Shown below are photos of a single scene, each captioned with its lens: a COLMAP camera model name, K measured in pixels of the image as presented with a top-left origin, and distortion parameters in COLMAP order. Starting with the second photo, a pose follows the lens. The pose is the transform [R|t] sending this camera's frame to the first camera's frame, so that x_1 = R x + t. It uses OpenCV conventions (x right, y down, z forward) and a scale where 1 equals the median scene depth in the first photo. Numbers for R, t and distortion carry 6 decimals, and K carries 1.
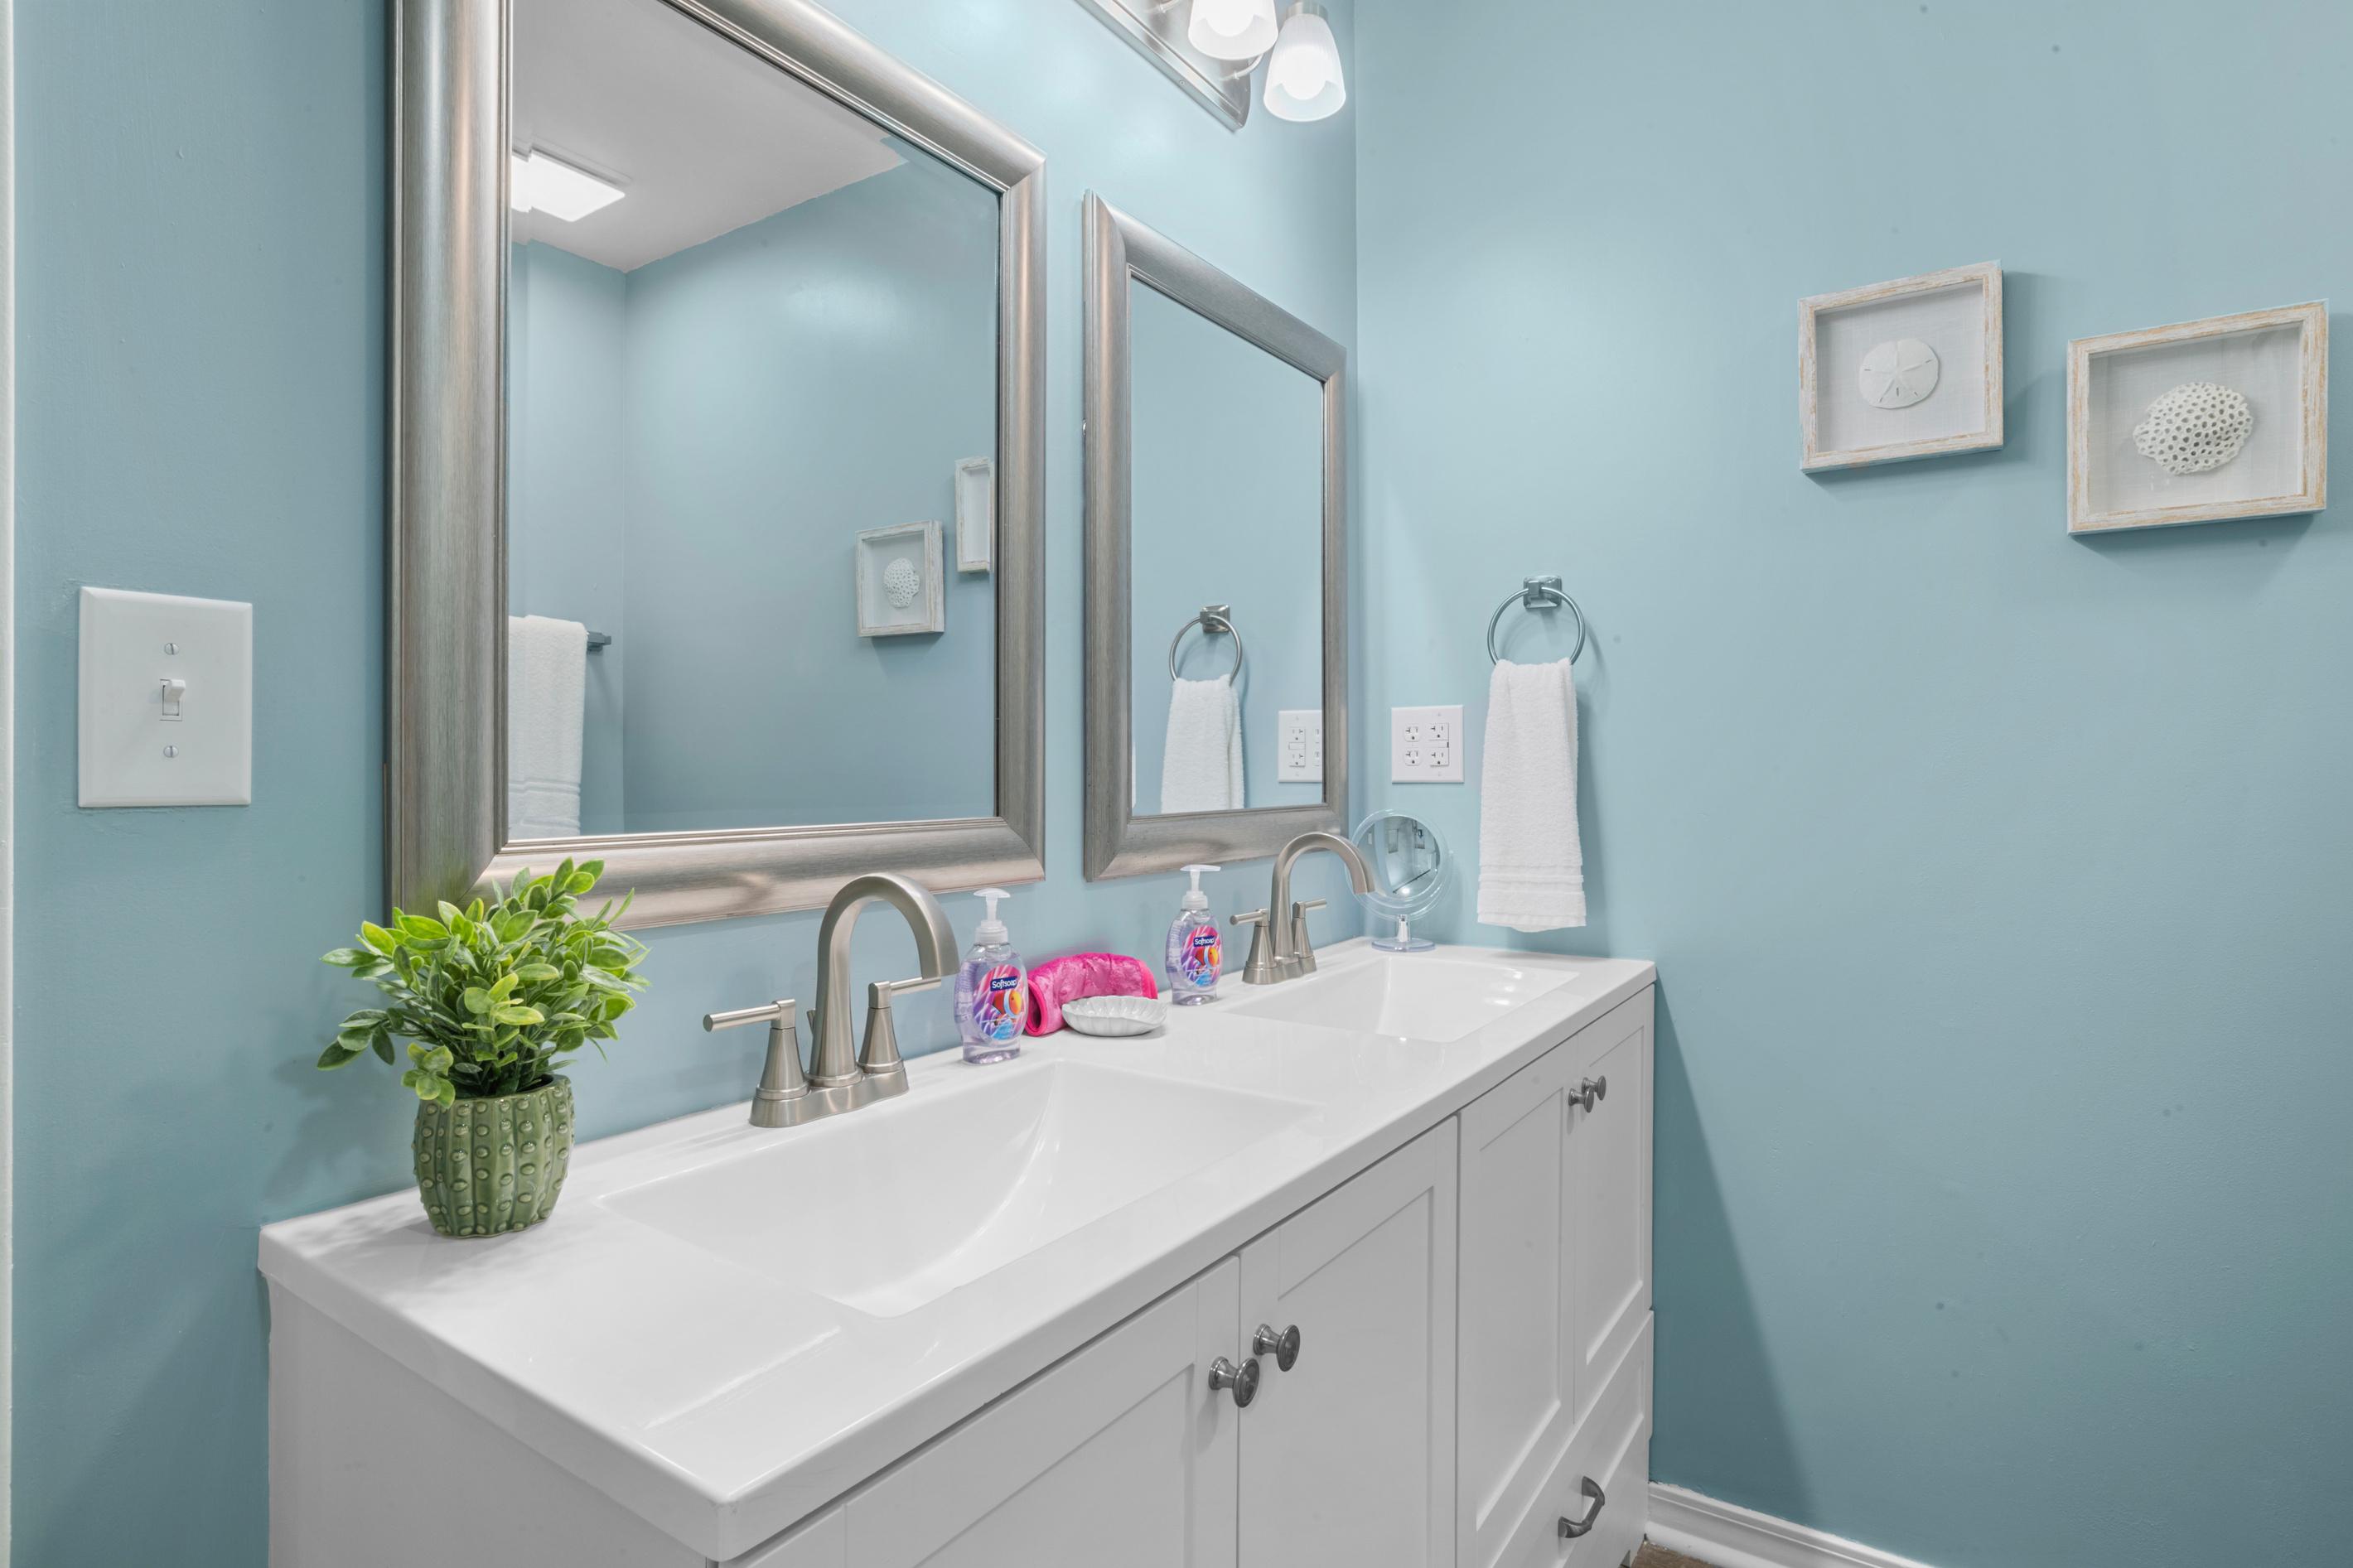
lens RADIAL K [[1185.6, 0, 1175.9], [0, 1185.6, 773.9], [0, 0, 1]] dist [-0.020425, 0.010073]
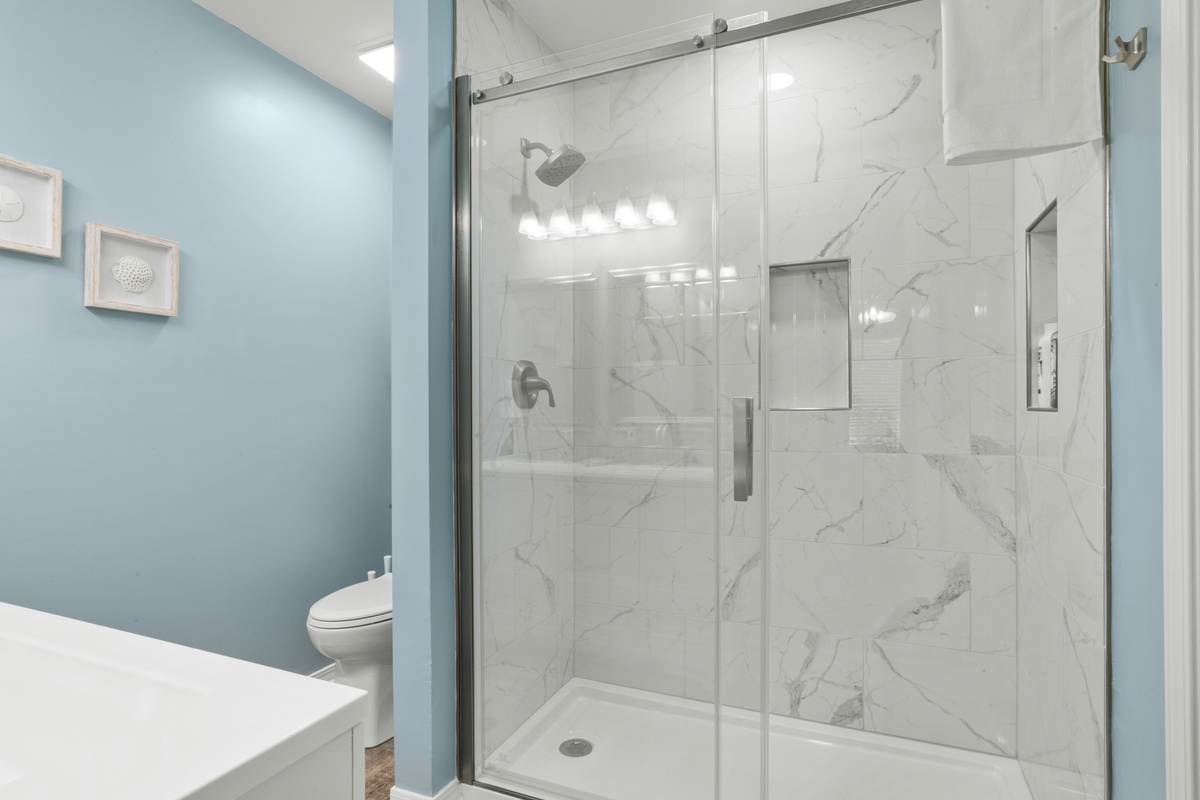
lens RADIAL K [[604.7, 0, 605.4], [0, 604.7, 402.0], [0, 0, 1]] dist [-0.020425, 0.010073]
pose [[-0.194561, 0.005308, 0.980876, -0.581463], [0.004784, 0.999979, -0.004463, -0.008809], [-0.980879, 0.003825, -0.194582, 0.251726]]
